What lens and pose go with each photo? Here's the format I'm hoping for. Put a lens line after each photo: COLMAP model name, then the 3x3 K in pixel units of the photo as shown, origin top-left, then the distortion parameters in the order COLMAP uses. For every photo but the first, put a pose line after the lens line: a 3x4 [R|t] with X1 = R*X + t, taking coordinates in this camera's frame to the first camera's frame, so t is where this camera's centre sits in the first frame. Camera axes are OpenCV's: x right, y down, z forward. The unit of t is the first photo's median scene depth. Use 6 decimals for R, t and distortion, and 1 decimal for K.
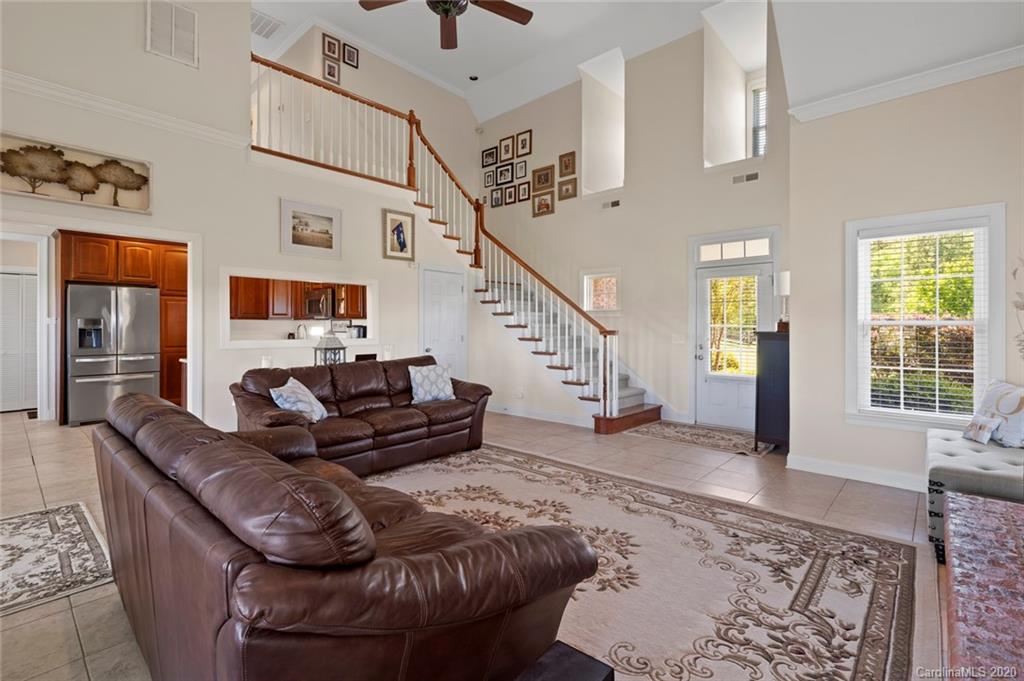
lens RADIAL K [[472.9, 0, 510.1], [0, 472.9, 328.2], [0, 0, 1]] dist [0.001234, 0.000675]
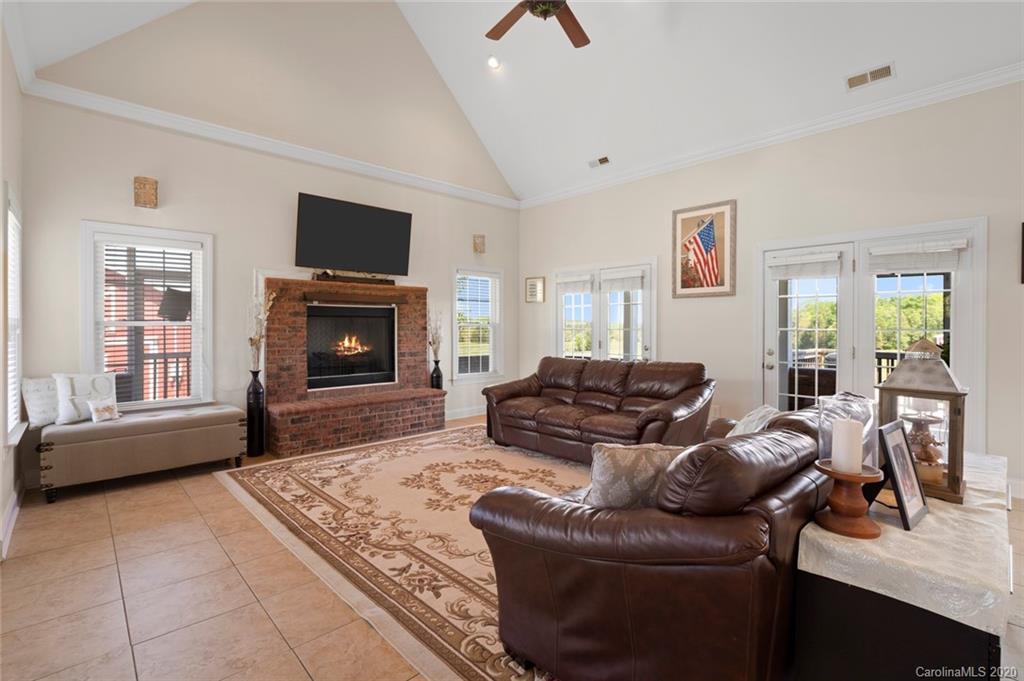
lens RADIAL K [[470.2, 0, 520.7], [0, 470.2, 332.3], [0, 0, 1]] dist [-0.003564, -0.000057]
pose [[-0.998076, -0.003375, 0.061912, -0.140576], [-0.002499, 0.999896, 0.014231, -0.007619], [-0.061953, 0.014049, -0.997980, 1.946383]]
